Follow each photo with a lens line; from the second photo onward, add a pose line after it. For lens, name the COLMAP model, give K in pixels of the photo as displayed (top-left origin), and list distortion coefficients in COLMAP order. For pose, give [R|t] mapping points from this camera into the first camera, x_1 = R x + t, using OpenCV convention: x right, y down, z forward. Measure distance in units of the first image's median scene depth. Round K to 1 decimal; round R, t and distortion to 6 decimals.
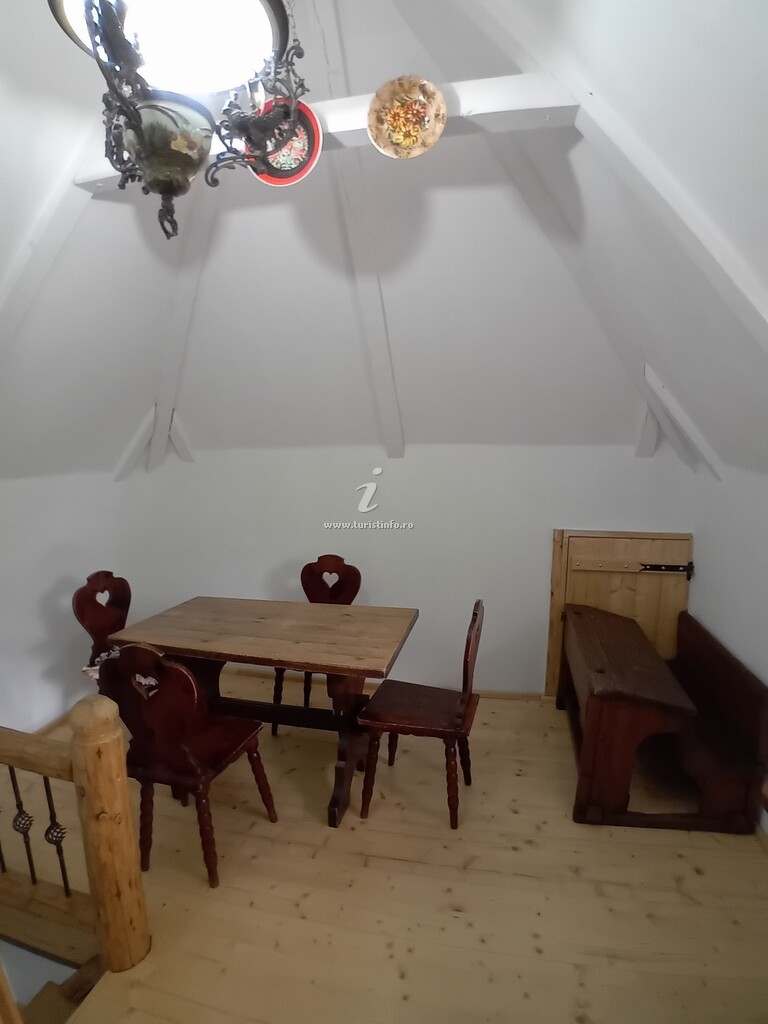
lens RADIAL K [[510.1, 0, 378.9], [0, 510.1, 516.4], [0, 0, 1]] dist [-0.142447, 0.032543]
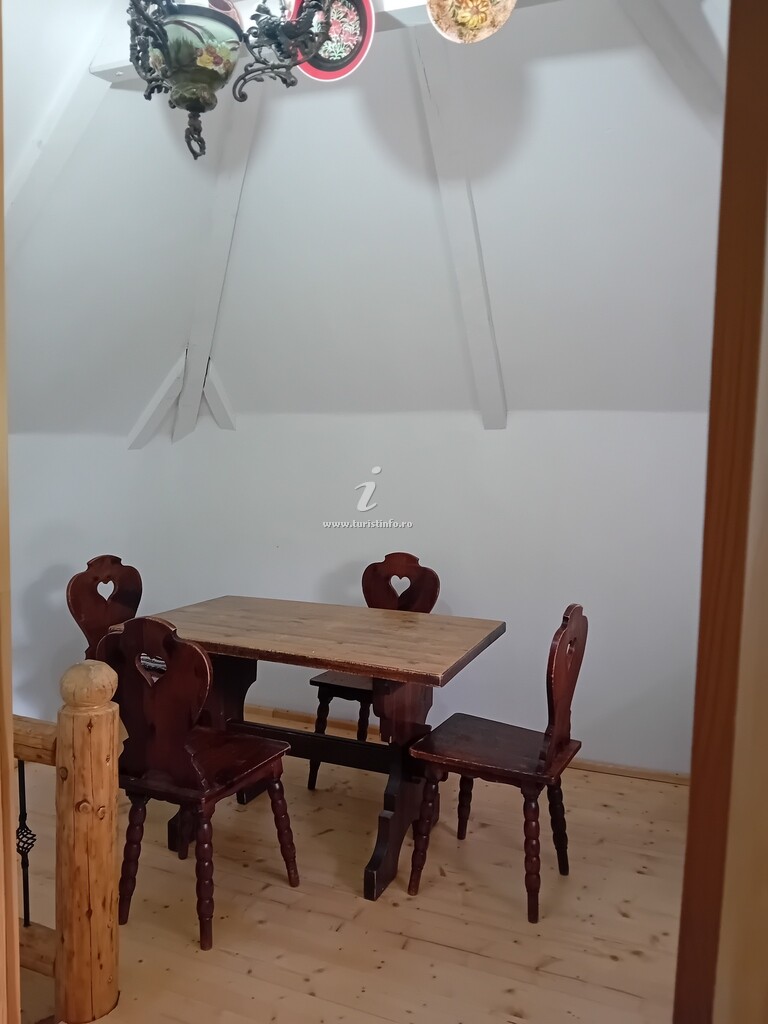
lens RADIAL K [[786.4, 0, 384.0], [0, 786.4, 512.0], [0, 0, 1]] dist [0.046651, -0.117596]
pose [[0.983940, 0.039544, -0.174062, 0.122000], [-0.046671, 0.998223, -0.037043, 0.089256], [0.172288, 0.044571, 0.984038, -0.243089]]
